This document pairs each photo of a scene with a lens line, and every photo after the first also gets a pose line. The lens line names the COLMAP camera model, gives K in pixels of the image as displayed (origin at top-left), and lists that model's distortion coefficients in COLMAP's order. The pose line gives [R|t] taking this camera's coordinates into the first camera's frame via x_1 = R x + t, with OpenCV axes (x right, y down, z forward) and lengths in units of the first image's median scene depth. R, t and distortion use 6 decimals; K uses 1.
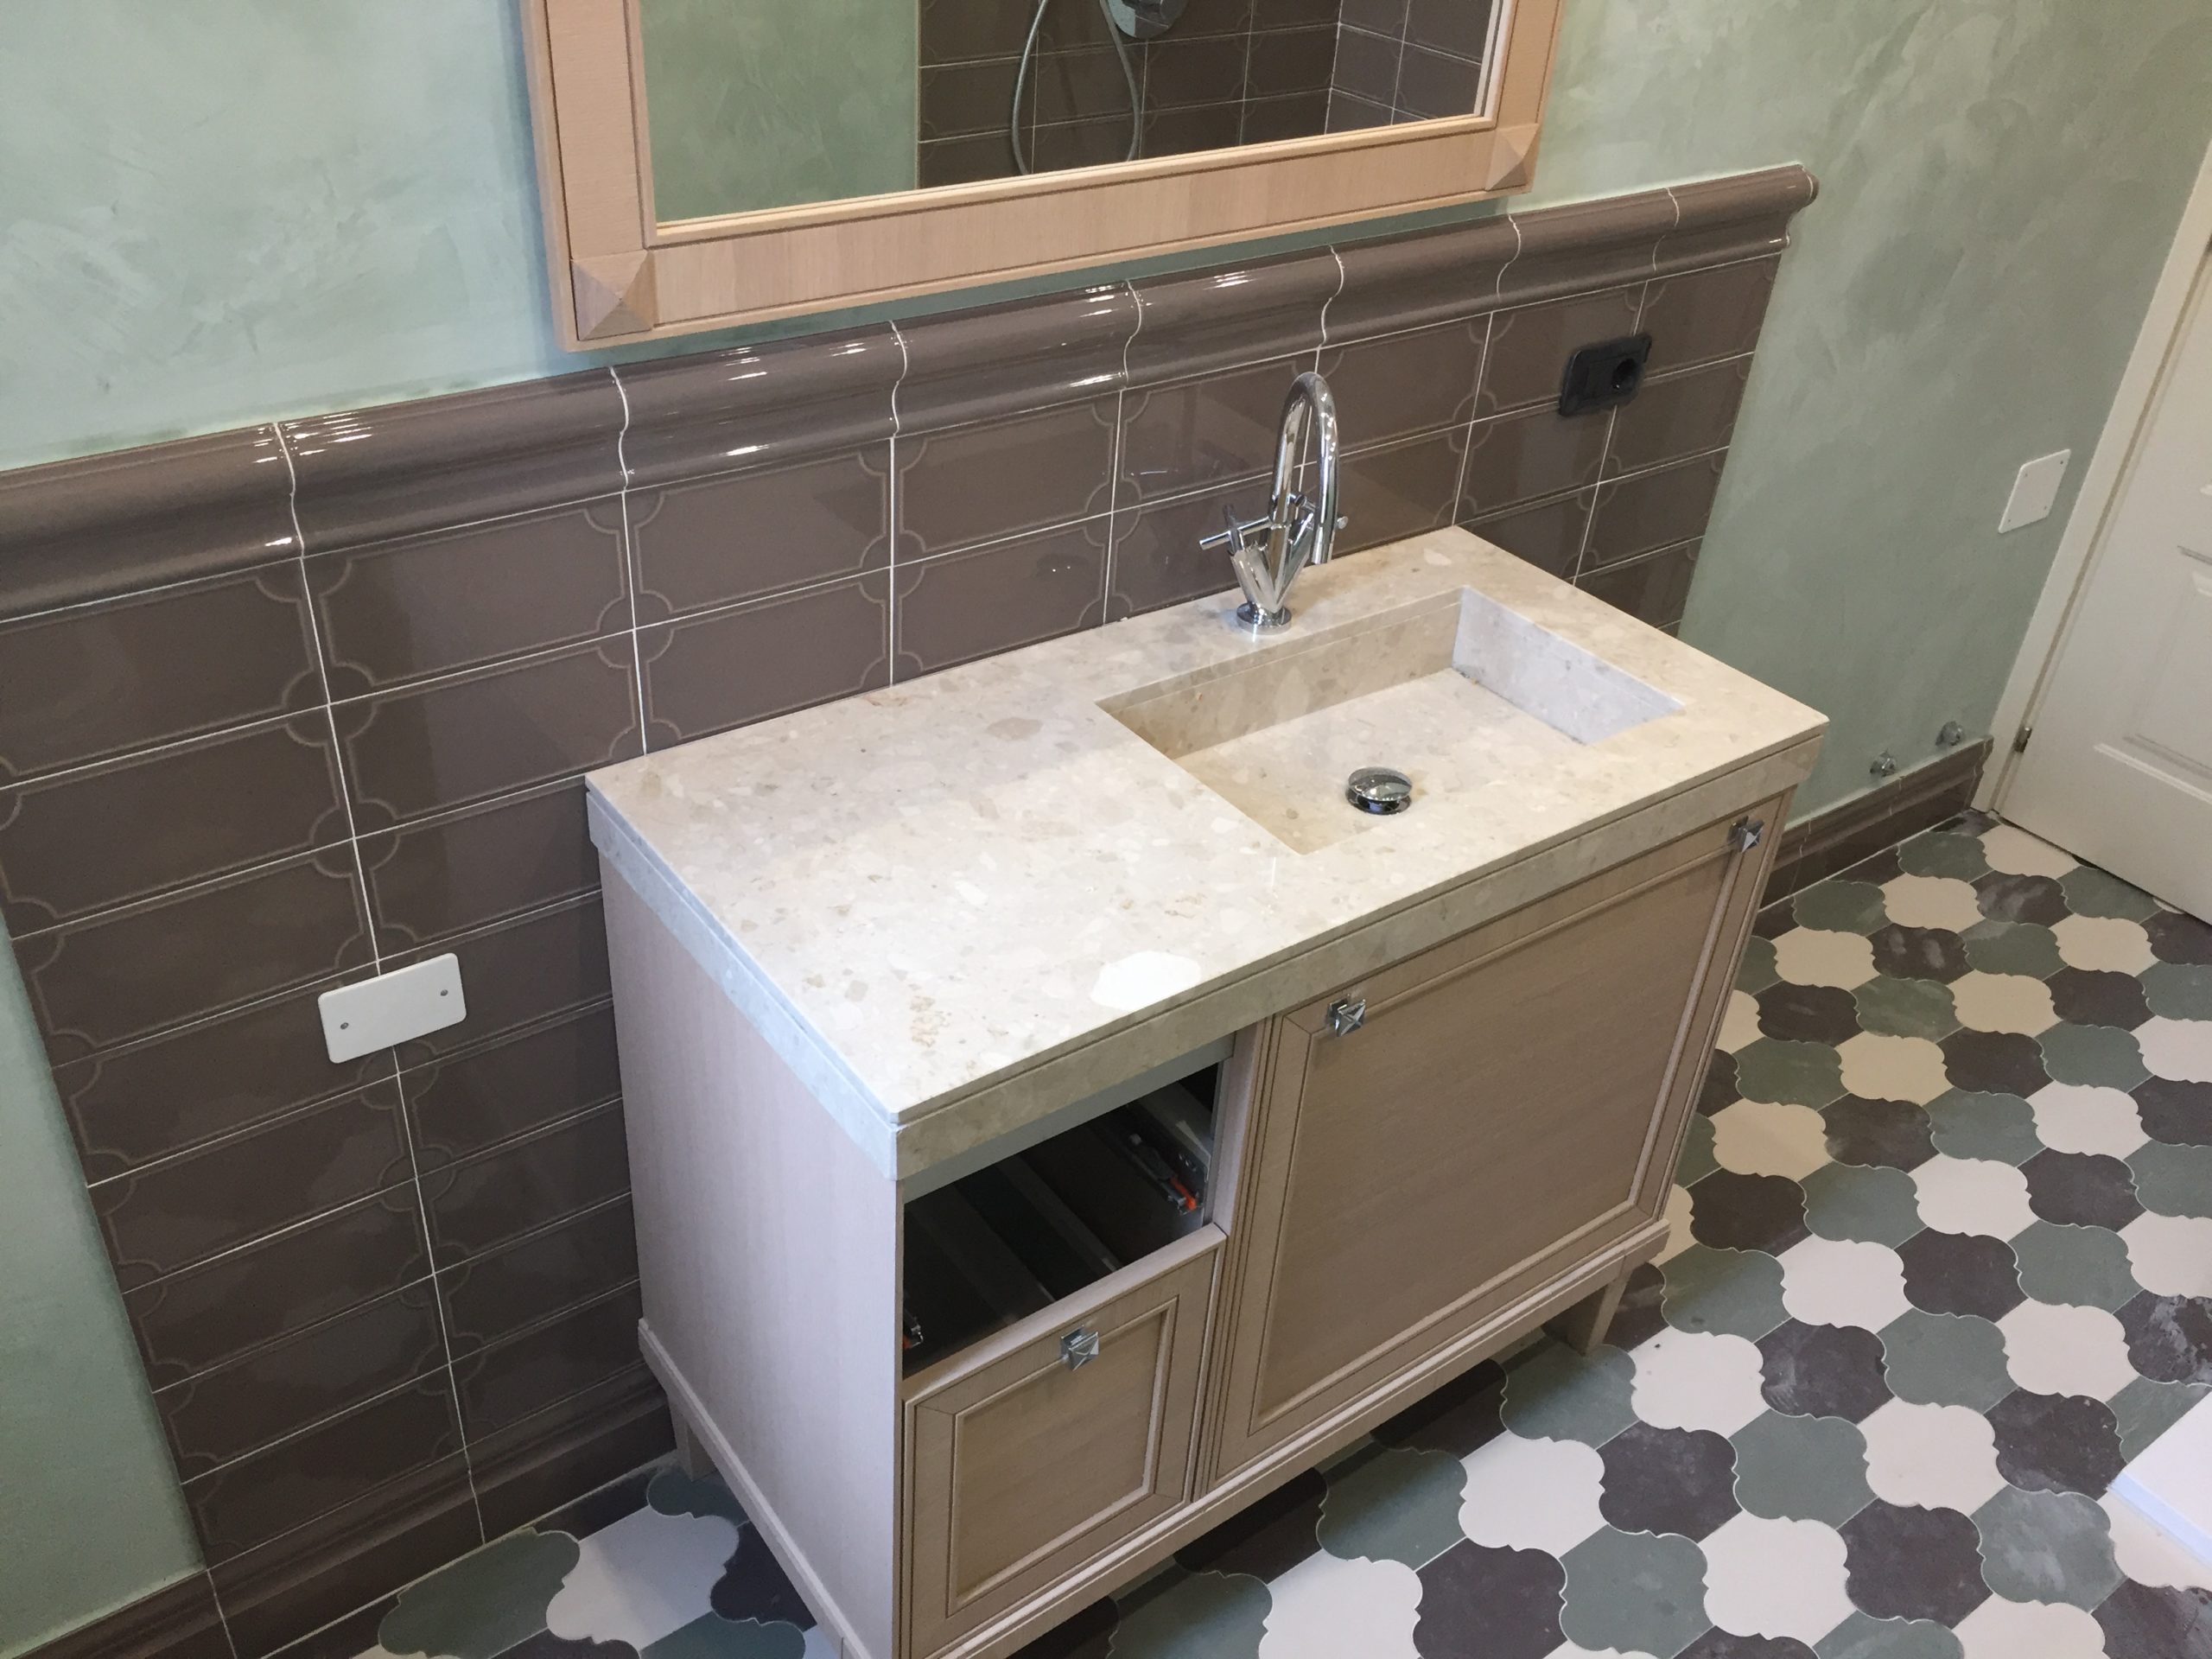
lens RADIAL K [[1881.5, 0, 1104.0], [0, 1881.5, 826.9], [0, 0, 1]] dist [0.076784, -0.106204]
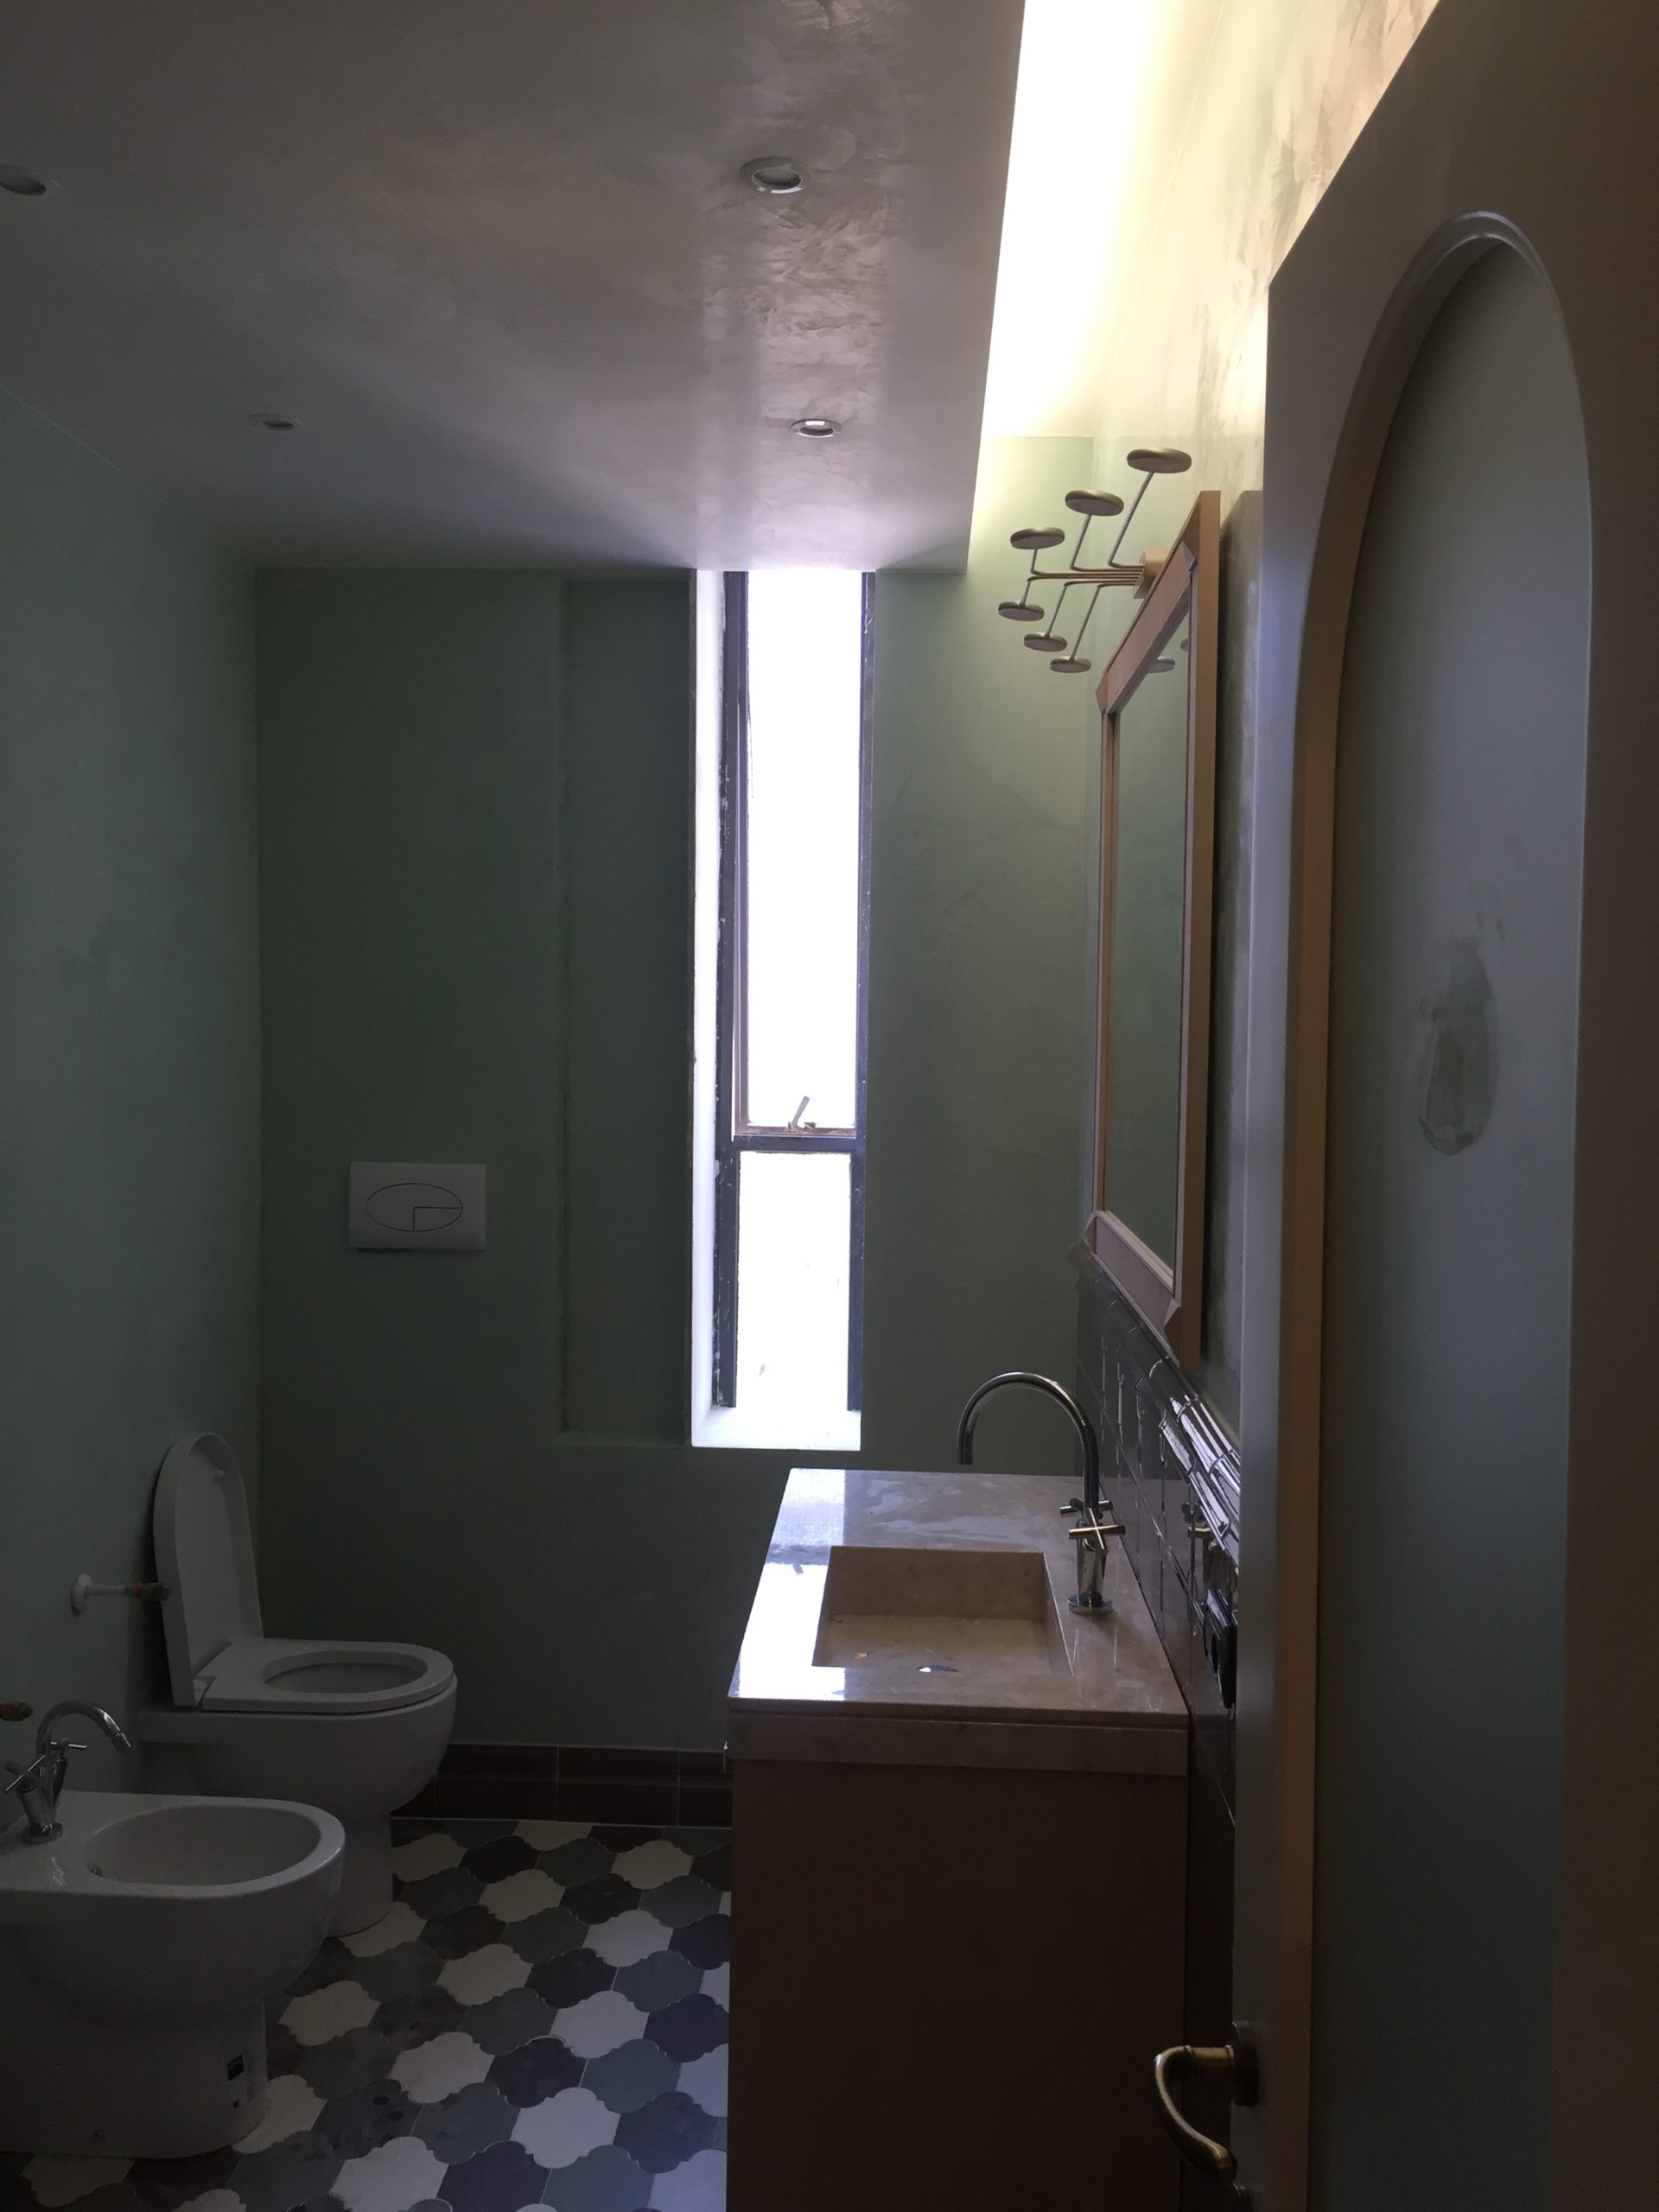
lens RADIAL K [[1881.5, 0, 836.7], [0, 1881.5, 1091.6], [0, 0, 1]] dist [0.076784, -0.106204]
pose [[-0.622663, -0.039549, -0.781490, 0.942971], [-0.476051, 0.811778, 0.338218, -0.582430], [0.621021, 0.582625, -0.524291, 1.078109]]
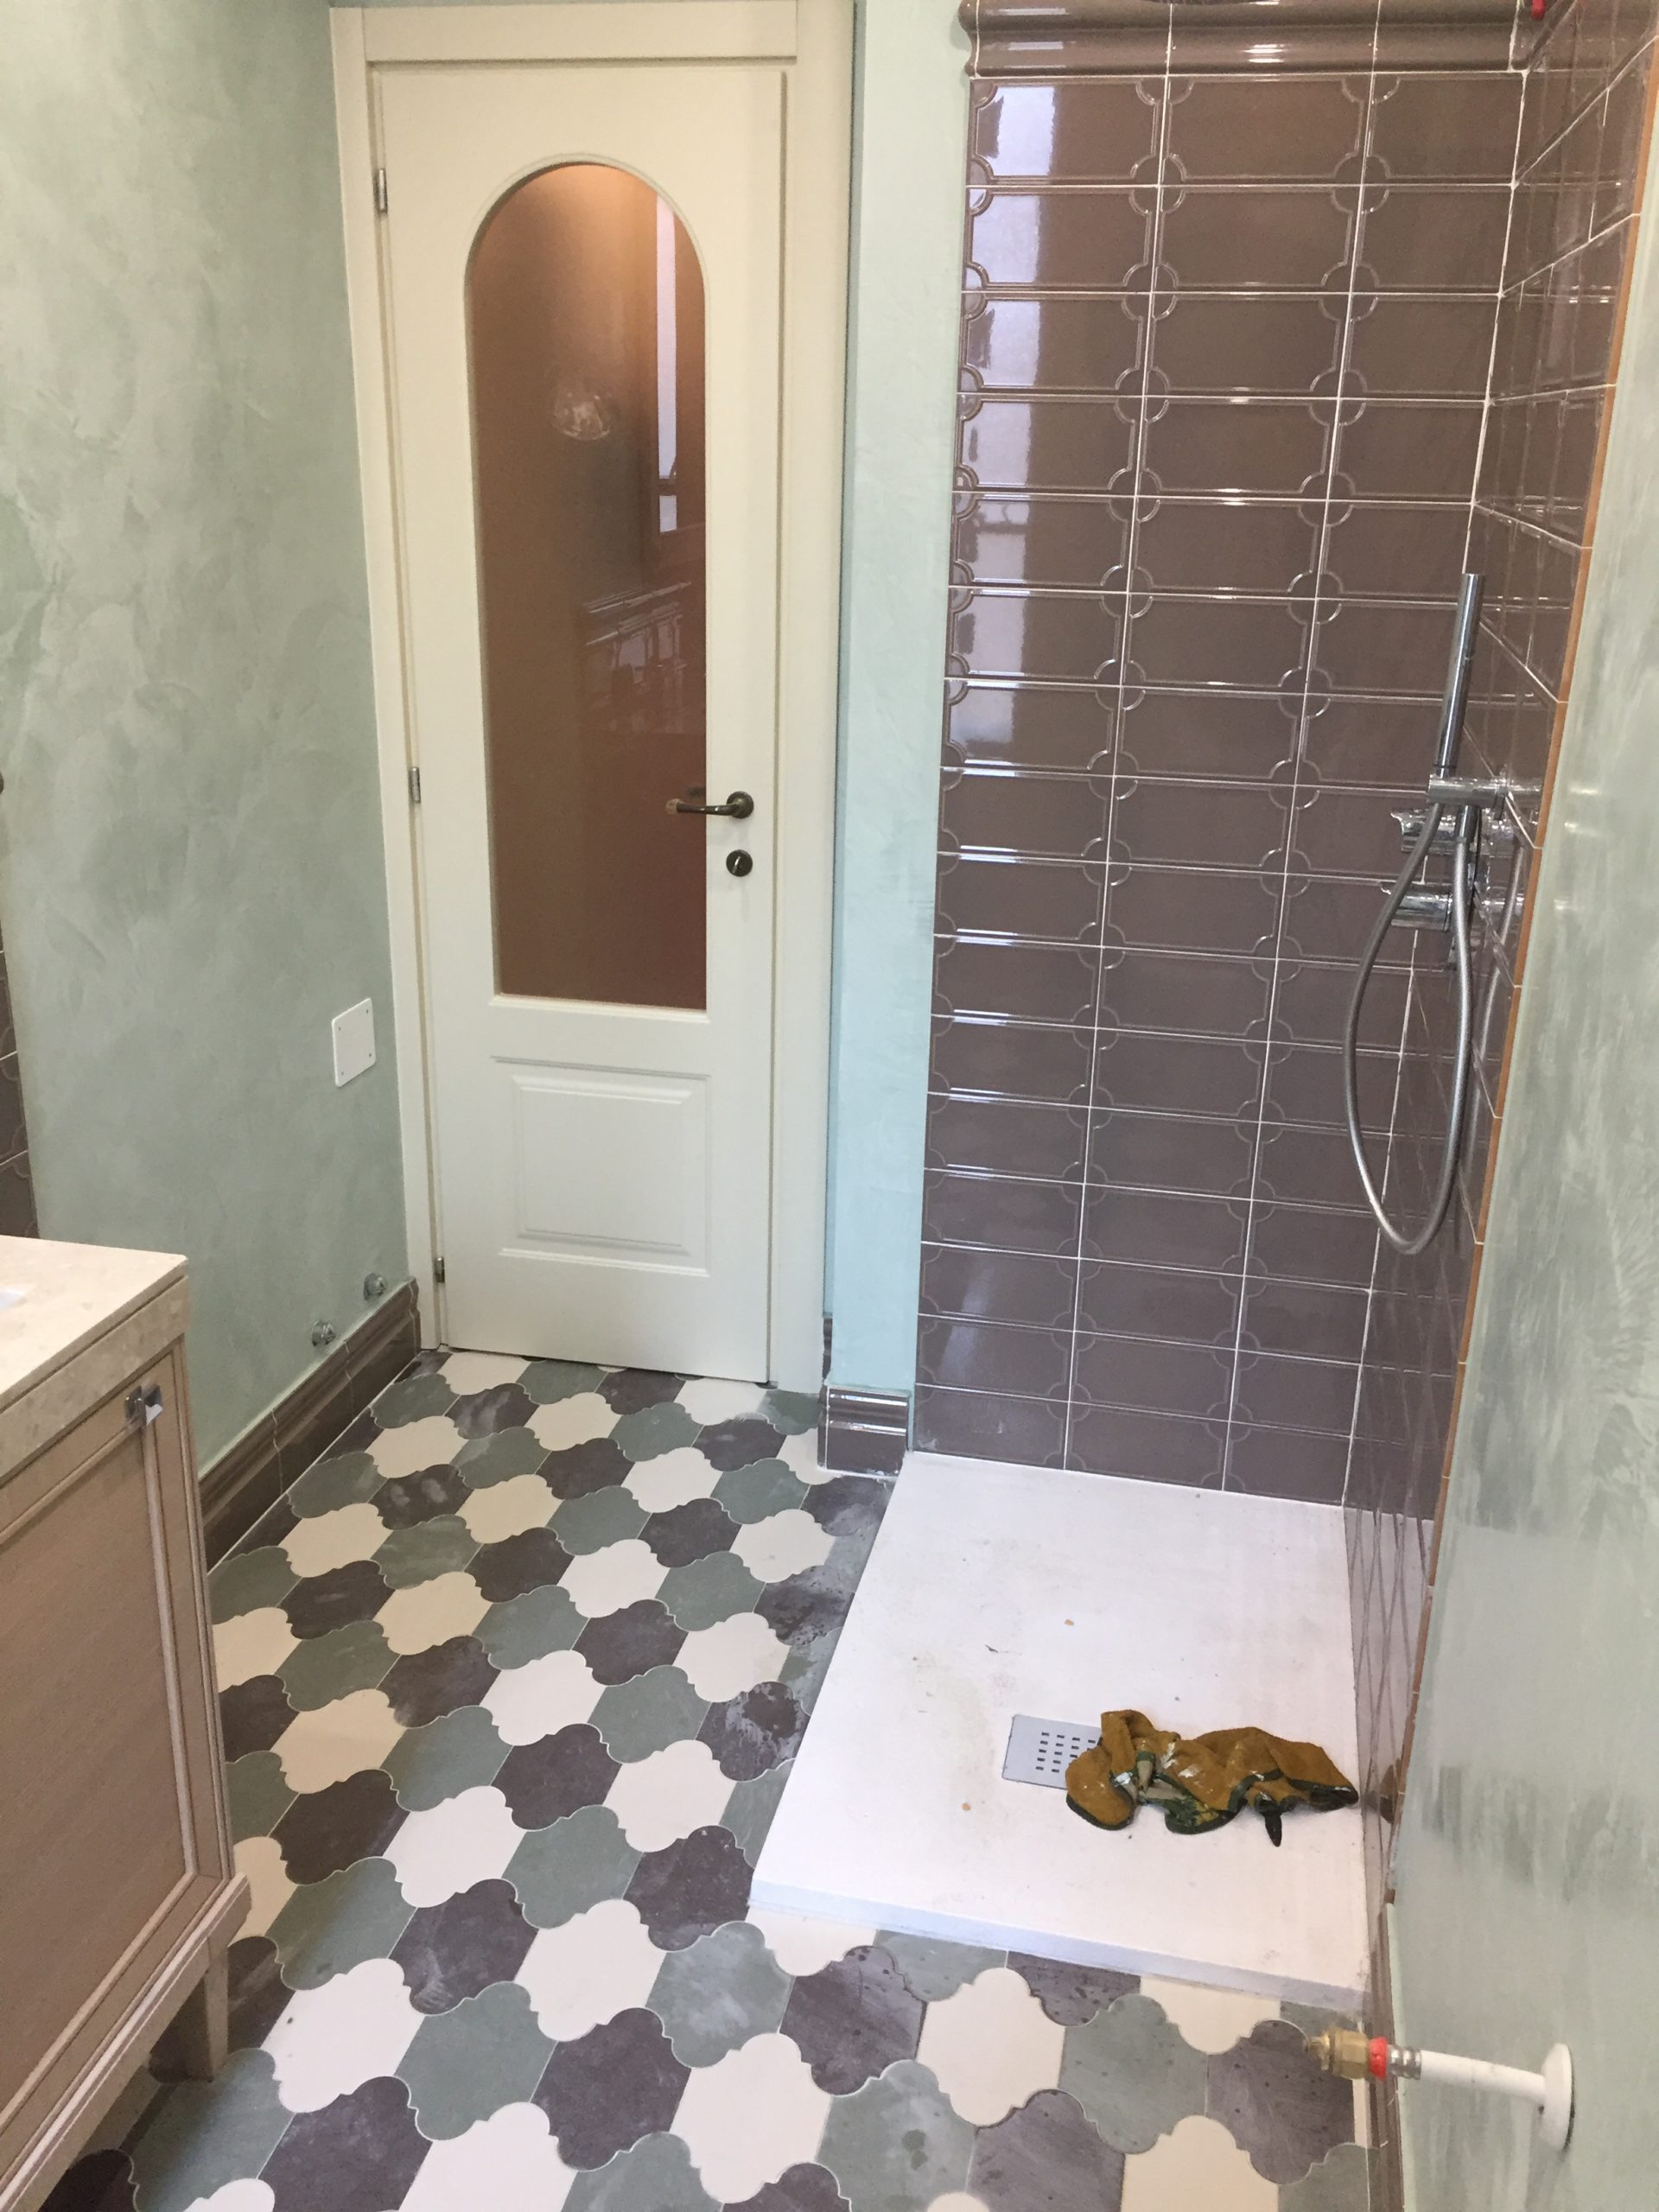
lens RADIAL K [[1881.5, 0, 828.7], [0, 1881.5, 1102.3], [0, 0, 1]] dist [0.076784, -0.106204]
pose [[0.754004, -0.261270, 0.602674, 0.061327], [0.388711, 0.917076, -0.088747, 0.060984], [-0.529511, 0.301182, 0.793037, 0.056990]]
